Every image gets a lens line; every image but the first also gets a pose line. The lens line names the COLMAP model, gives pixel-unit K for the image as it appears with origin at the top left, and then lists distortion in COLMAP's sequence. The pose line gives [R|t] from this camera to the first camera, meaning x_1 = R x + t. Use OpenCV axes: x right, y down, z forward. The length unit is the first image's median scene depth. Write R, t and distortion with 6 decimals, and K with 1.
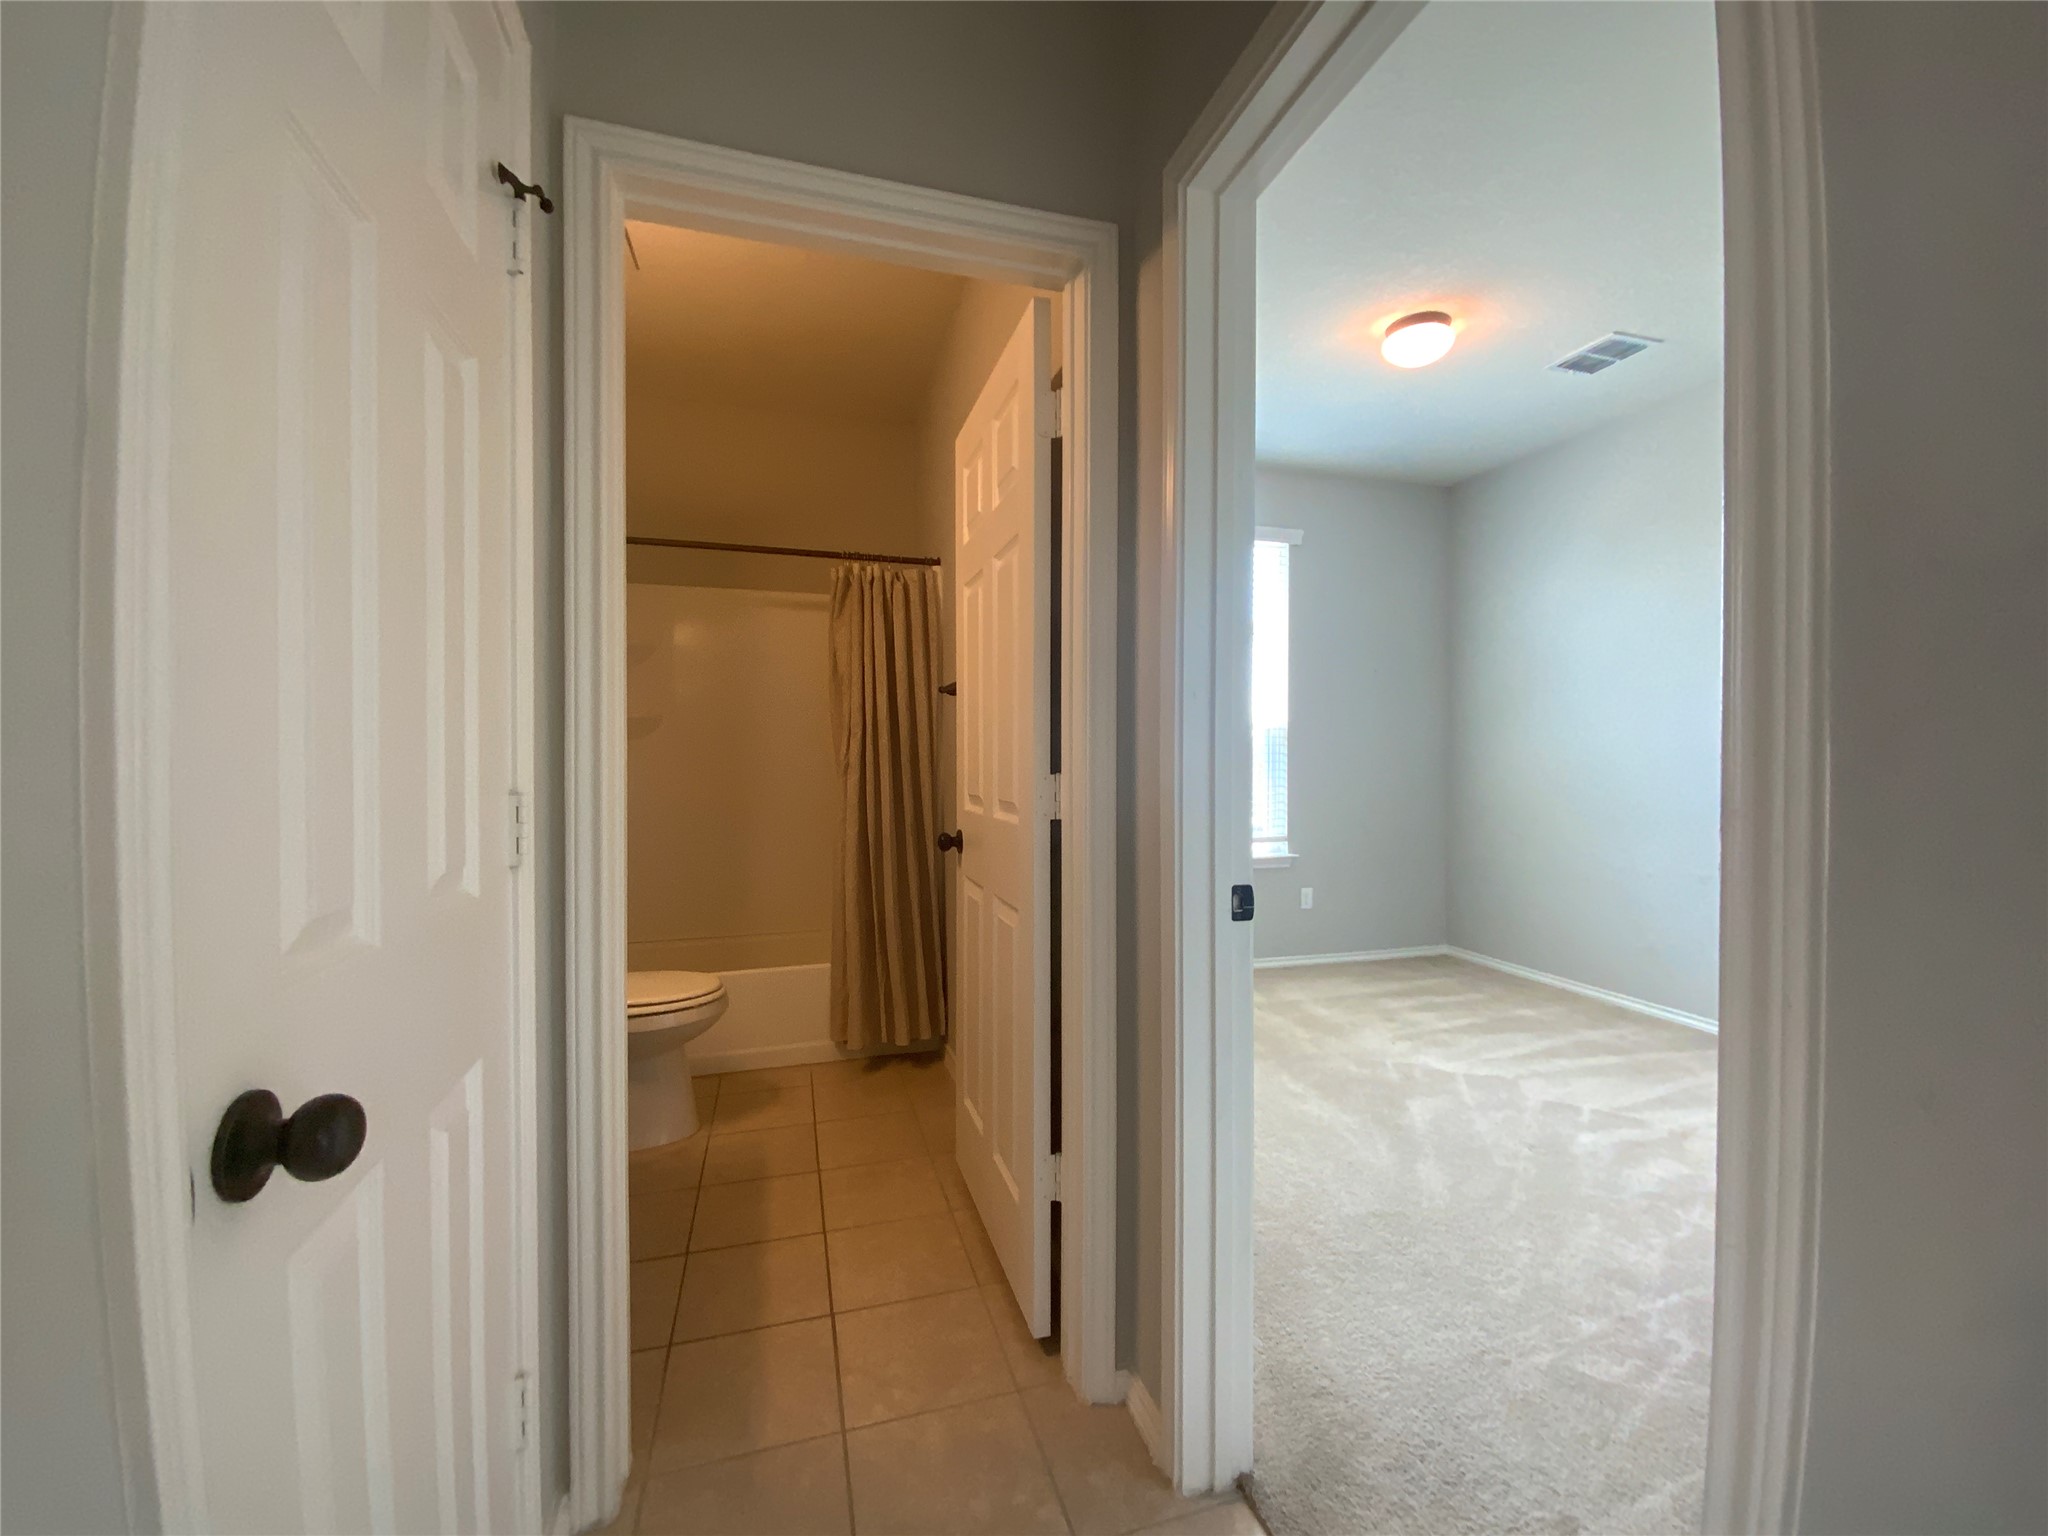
lens RADIAL K [[835.2, 0, 1029.2], [0, 835.2, 767.9], [0, 0, 1]] dist [0.027213, -0.025341]
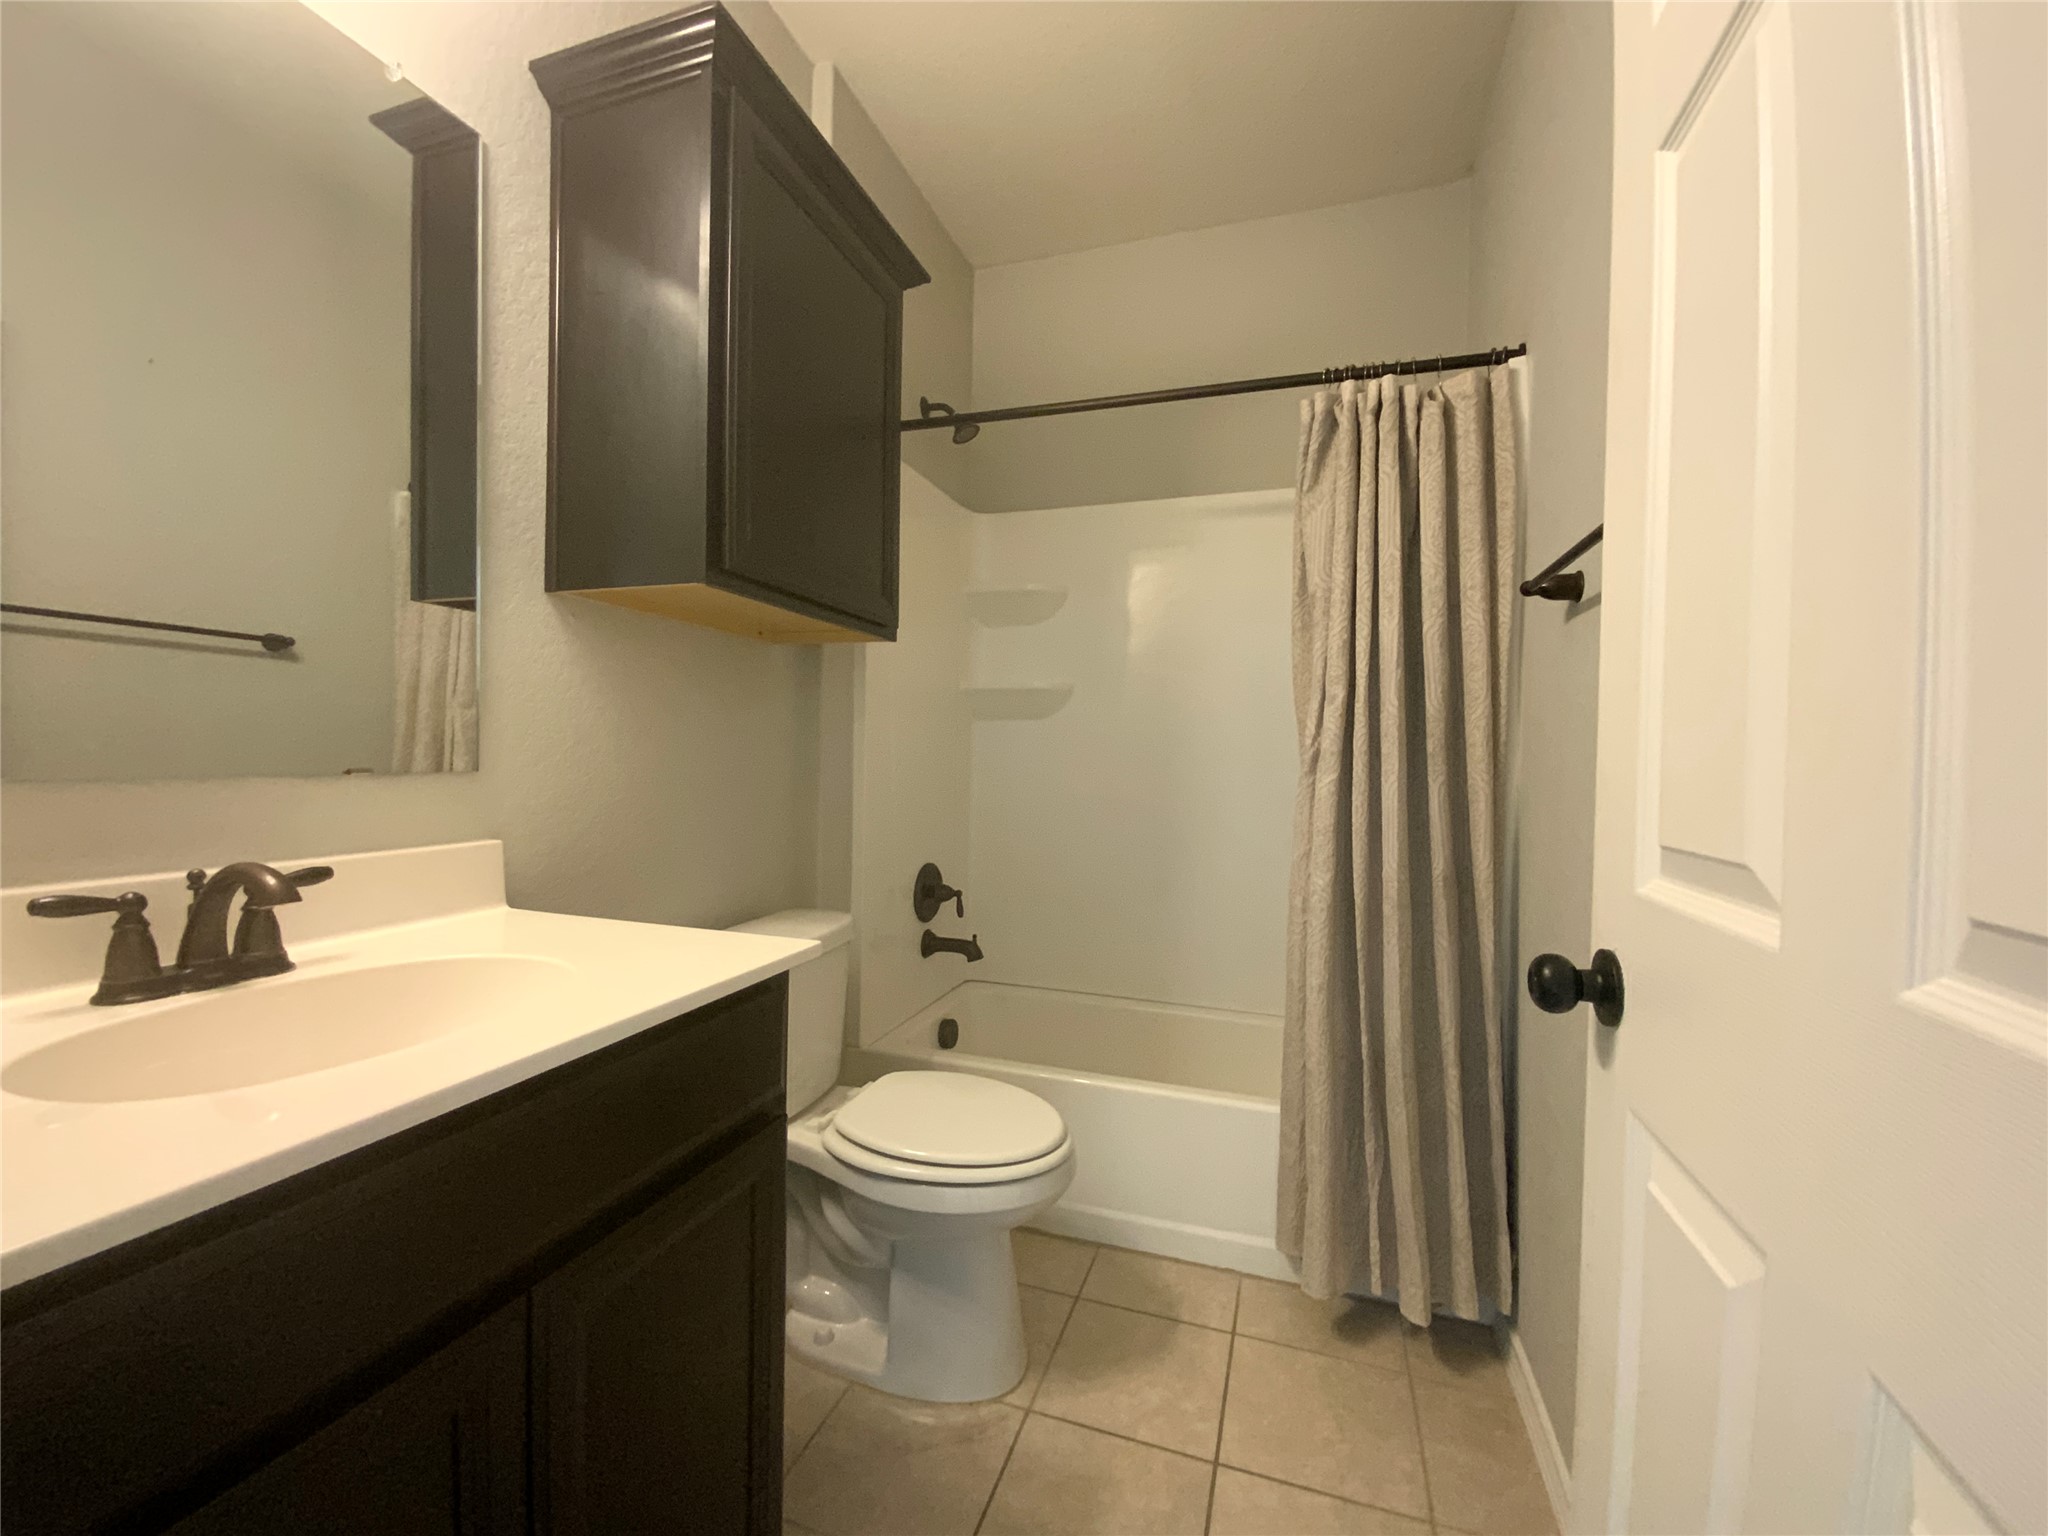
lens RADIAL K [[835.2, 0, 1029.2], [0, 835.2, 767.9], [0, 0, 1]] dist [0.027213, -0.025341]
pose [[0.821692, 0.025090, -0.569380, -0.057016], [-0.023618, 0.999671, 0.009967, 0.004172], [0.569443, 0.005257, 0.822014, 0.414317]]
